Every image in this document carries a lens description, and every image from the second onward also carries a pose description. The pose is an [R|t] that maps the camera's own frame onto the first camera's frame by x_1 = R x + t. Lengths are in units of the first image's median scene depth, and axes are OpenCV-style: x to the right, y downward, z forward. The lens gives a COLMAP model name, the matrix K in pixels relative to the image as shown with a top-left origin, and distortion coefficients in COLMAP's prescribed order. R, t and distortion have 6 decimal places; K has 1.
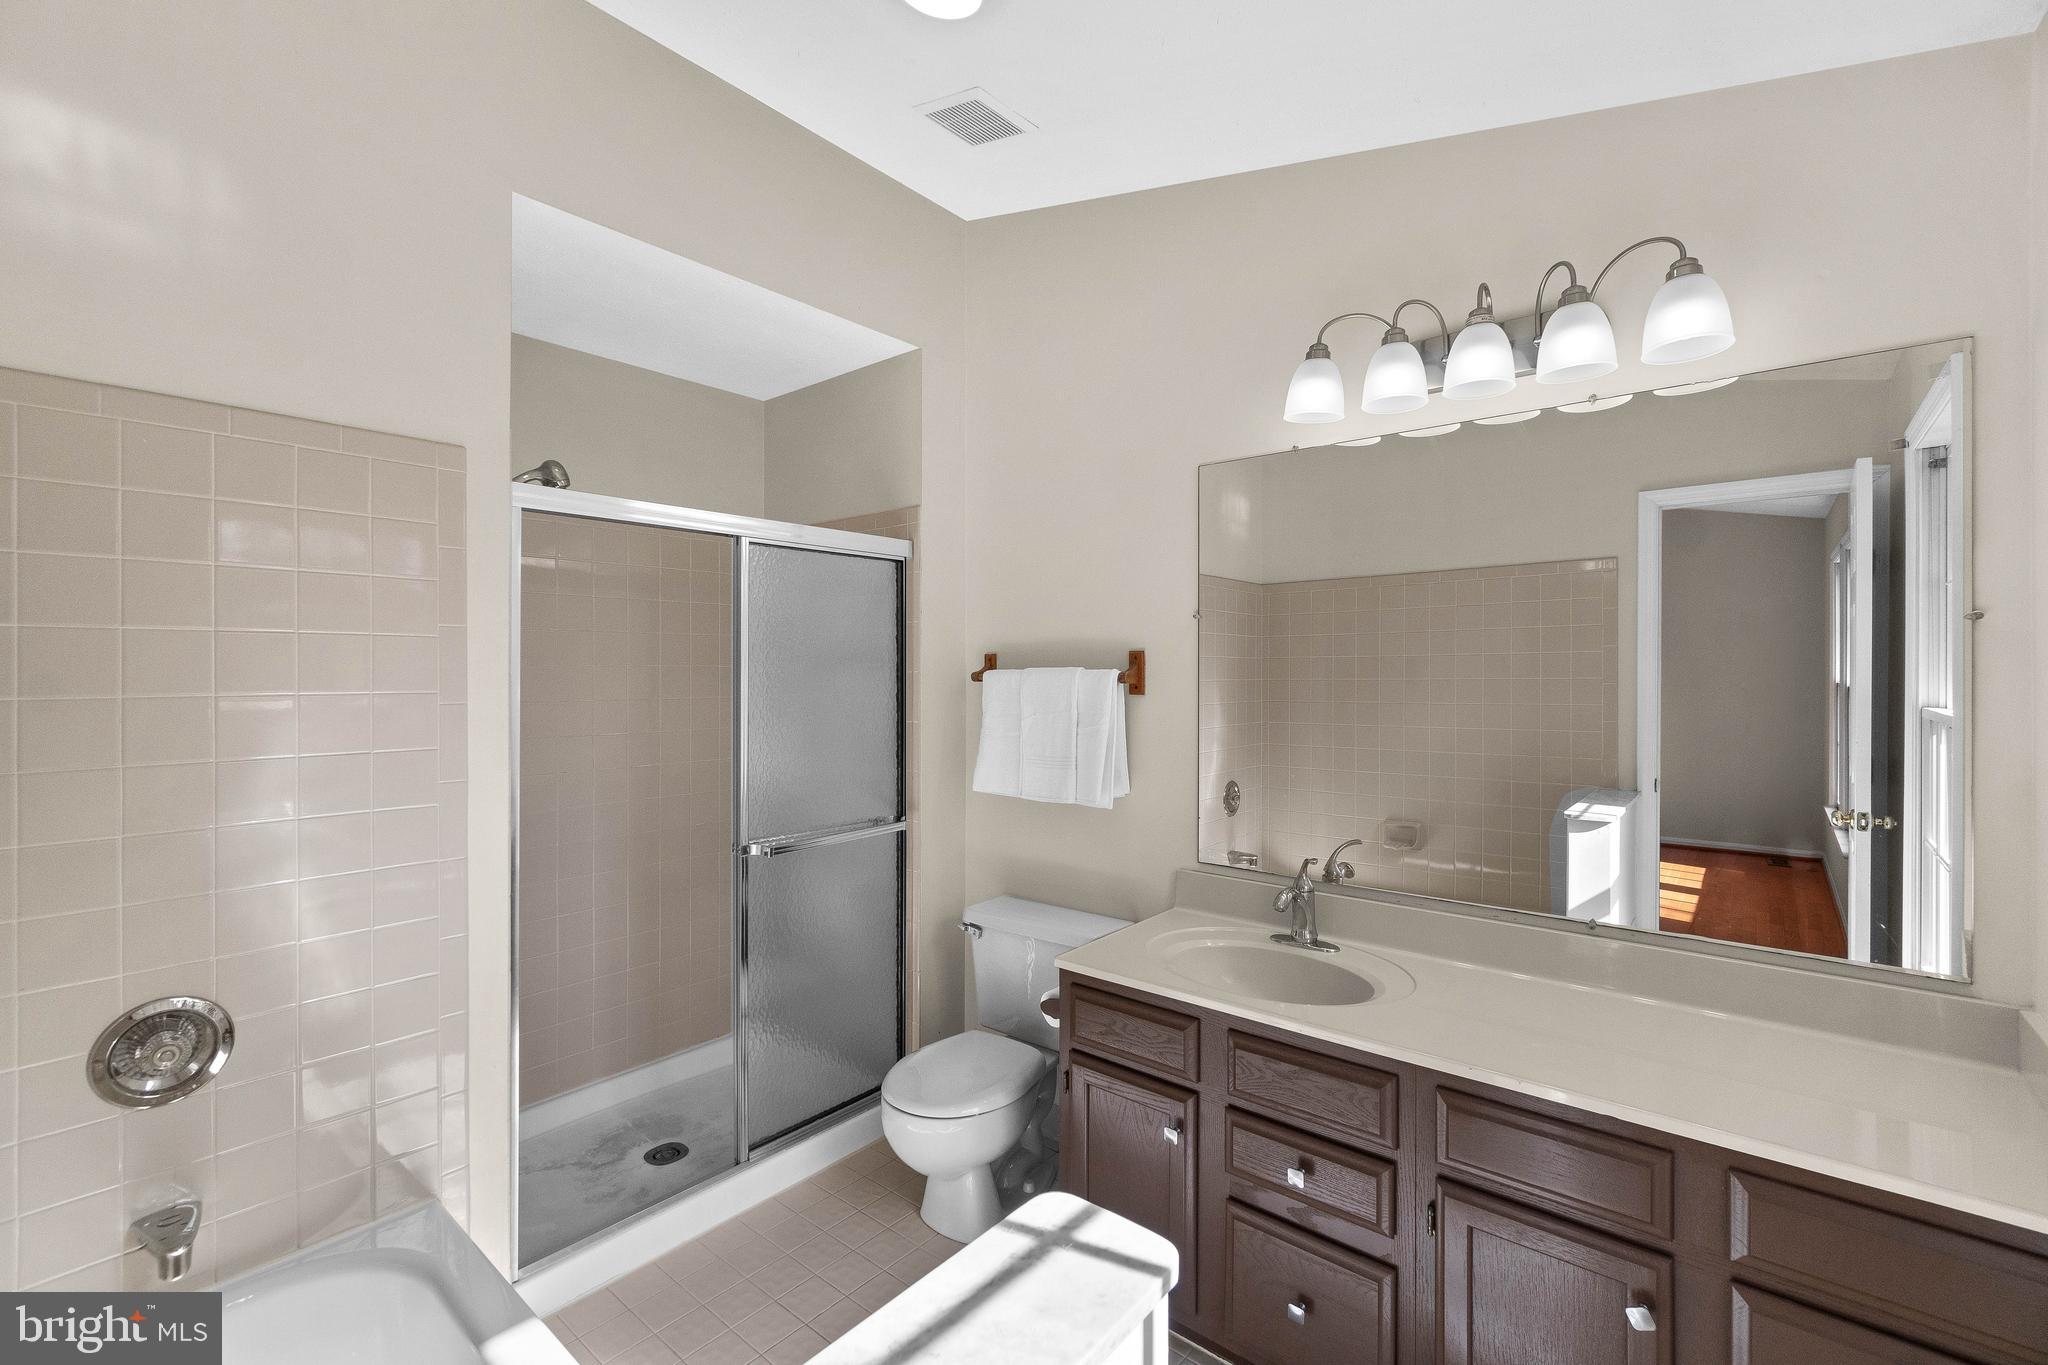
lens RADIAL K [[886.0, 0, 1023.1], [0, 886.0, 679.9], [0, 0, 1]] dist [-0.003296, -0.000004]
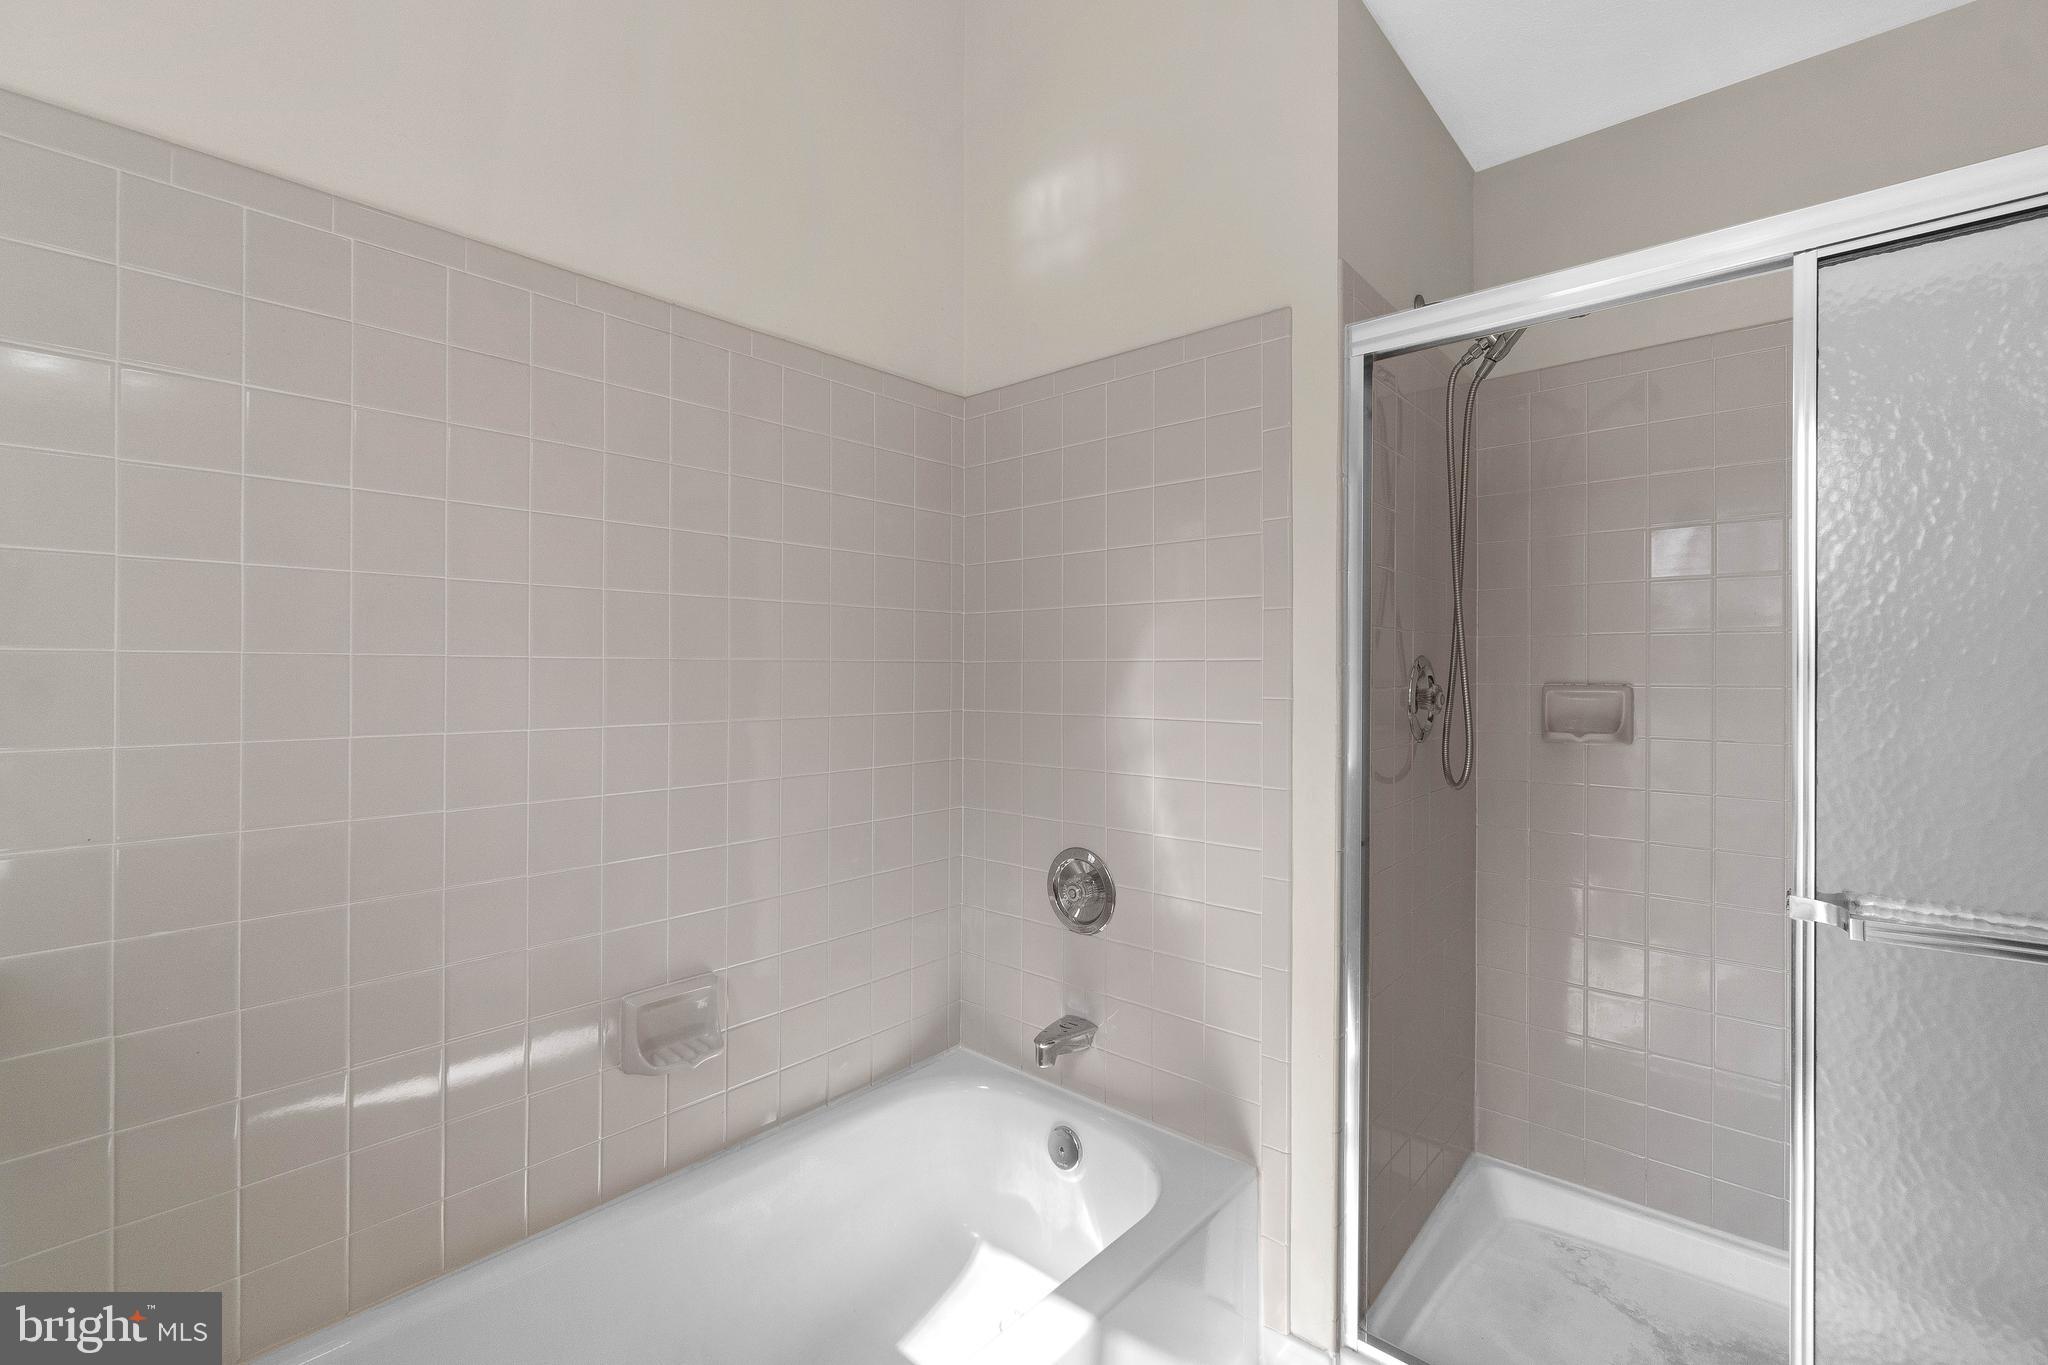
lens RADIAL K [[886.0, 0, 1024.3], [0, 886.0, 668.8], [0, 0, 1]] dist [-0.003296, -0.000004]
pose [[-0.022978, -0.005381, -0.999721, 0.254778], [-0.018151, 0.999823, -0.004964, 0.106001], [0.999571, 0.018032, -0.023072, 0.856590]]
